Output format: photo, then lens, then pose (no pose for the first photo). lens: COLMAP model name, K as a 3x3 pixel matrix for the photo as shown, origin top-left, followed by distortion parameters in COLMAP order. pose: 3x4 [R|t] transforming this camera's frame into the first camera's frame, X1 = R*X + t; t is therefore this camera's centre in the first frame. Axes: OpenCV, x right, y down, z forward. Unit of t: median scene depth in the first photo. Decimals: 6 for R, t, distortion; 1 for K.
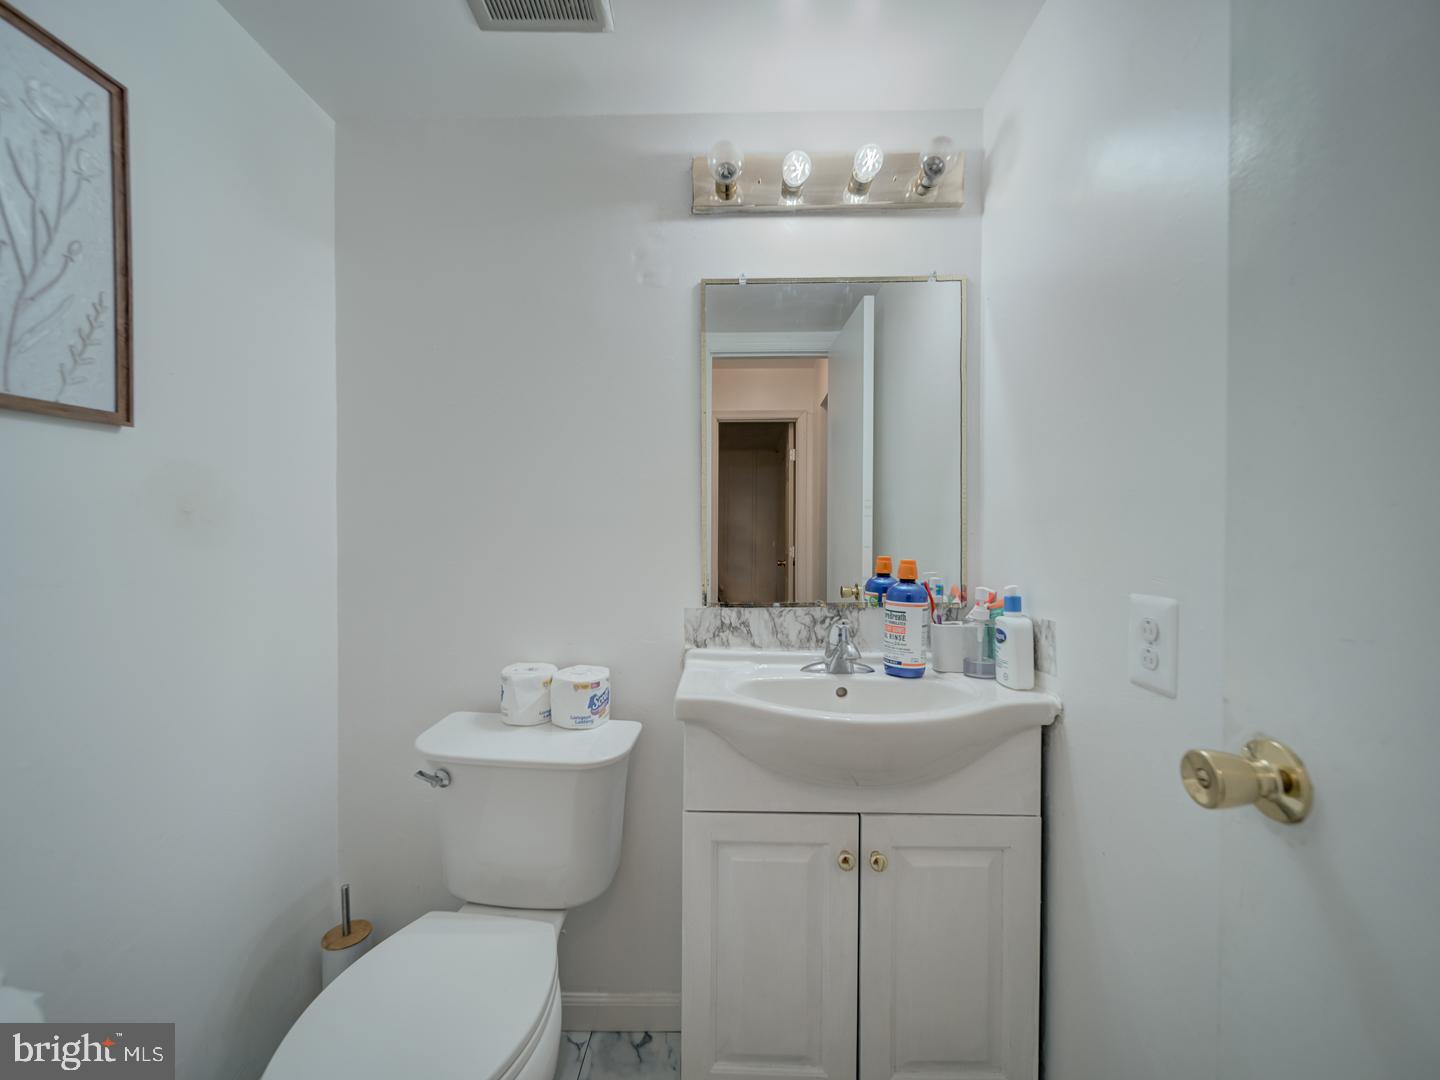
lens RADIAL K [[569.1, 0, 715.7], [0, 569.1, 539.2], [0, 0, 1]] dist [-0.008835, 0.000192]
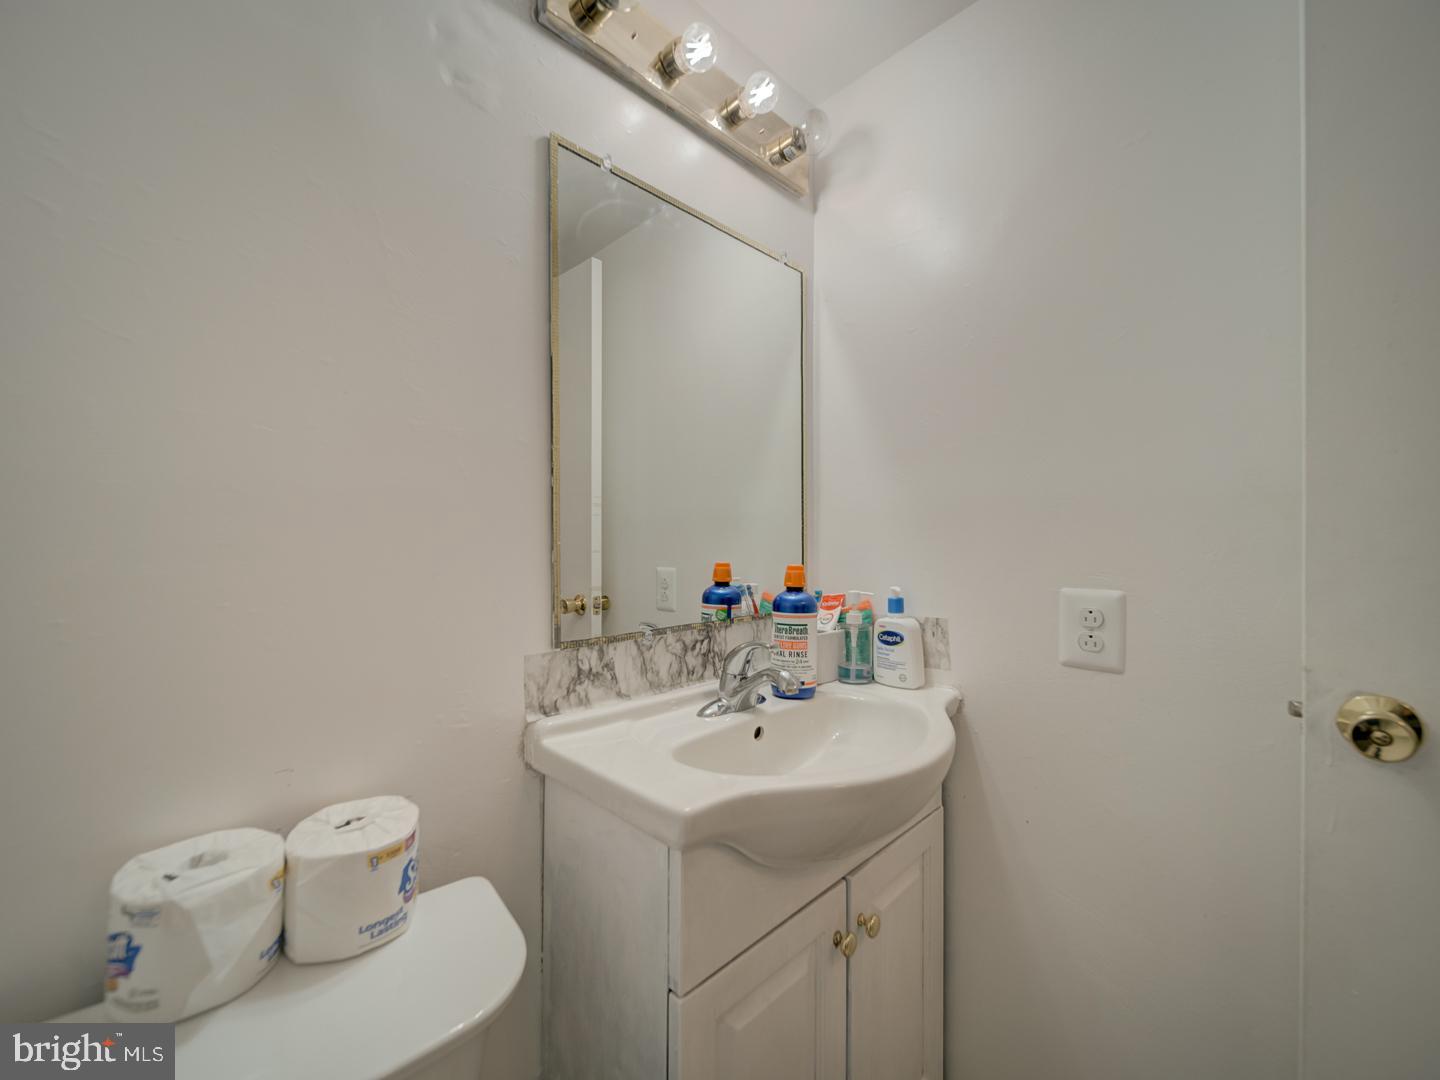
lens RADIAL K [[569.1, 0, 721.6], [0, 569.1, 541.8], [0, 0, 1]] dist [-0.008835, 0.000192]
pose [[0.687675, -0.002898, 0.726013, -0.353892], [0.003640, 0.999993, 0.000544, -0.001092], [-0.726009, 0.002268, 0.687681, 0.431427]]
